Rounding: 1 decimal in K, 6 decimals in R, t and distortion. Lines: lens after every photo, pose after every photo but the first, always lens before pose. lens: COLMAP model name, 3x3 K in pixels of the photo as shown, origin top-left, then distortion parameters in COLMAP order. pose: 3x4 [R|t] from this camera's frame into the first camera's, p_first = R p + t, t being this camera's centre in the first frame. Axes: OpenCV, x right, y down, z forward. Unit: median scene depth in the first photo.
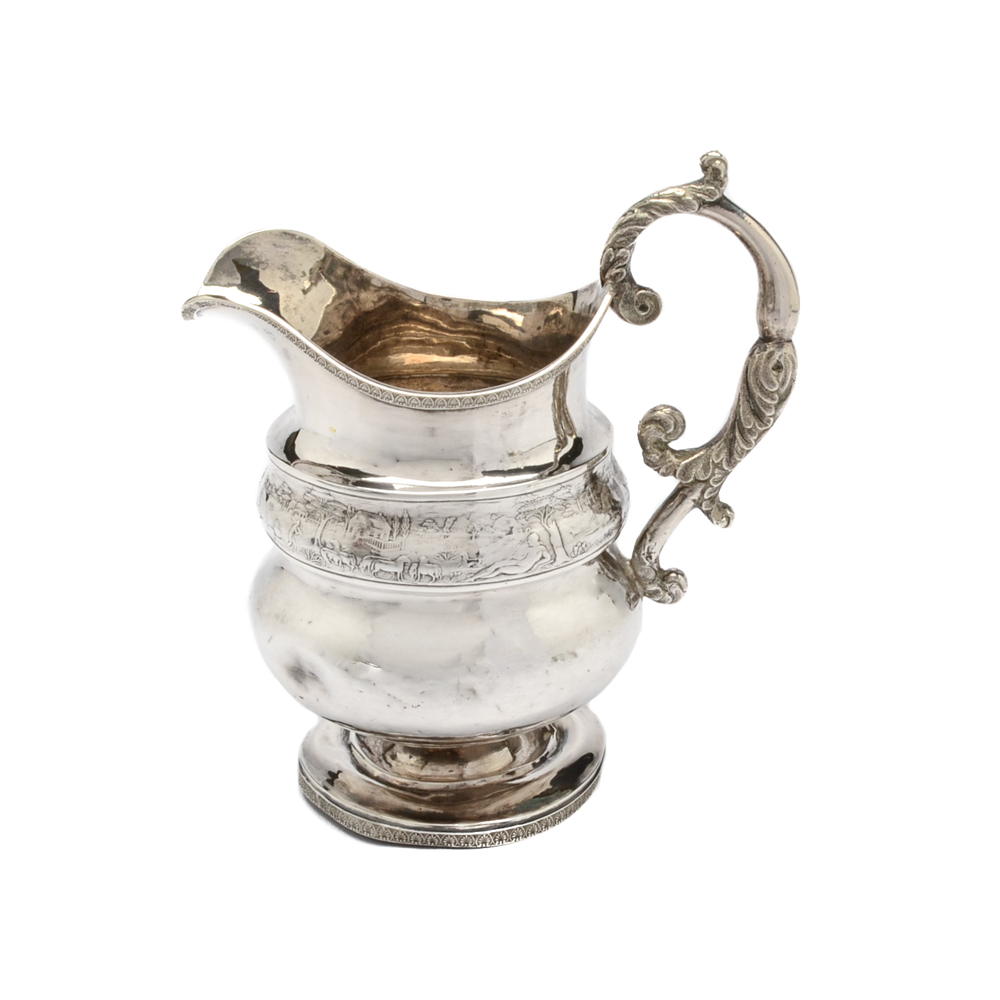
lens RADIAL K [[1015.2, 0, 500.8], [0, 1015.2, 500.9], [0, 0, 1]] dist [-0.014507, 0.000000]
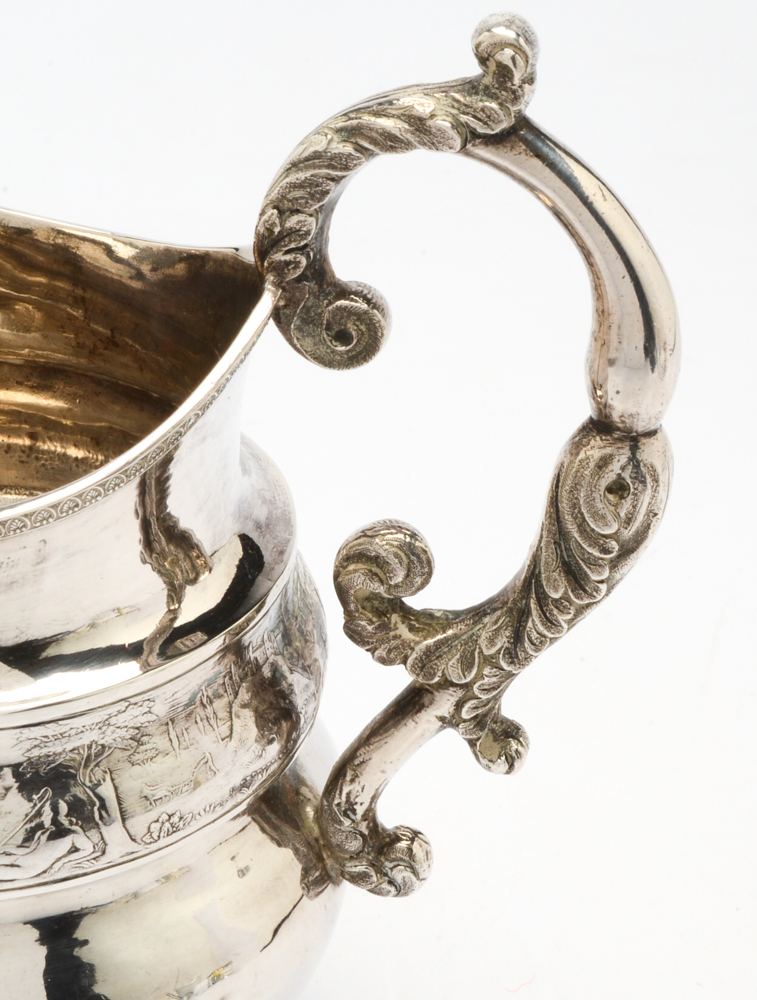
lens RADIAL K [[1762.6, 0, 377.9], [0, 1762.6, 499.3], [0, 0, 1]] dist [0.008113, 0.000000]
pose [[0.994871, 0.093806, -0.037853, 0.192387], [-0.089032, 0.989650, 0.112540, -0.206722], [0.048019, -0.108593, 0.992926, 0.184553]]
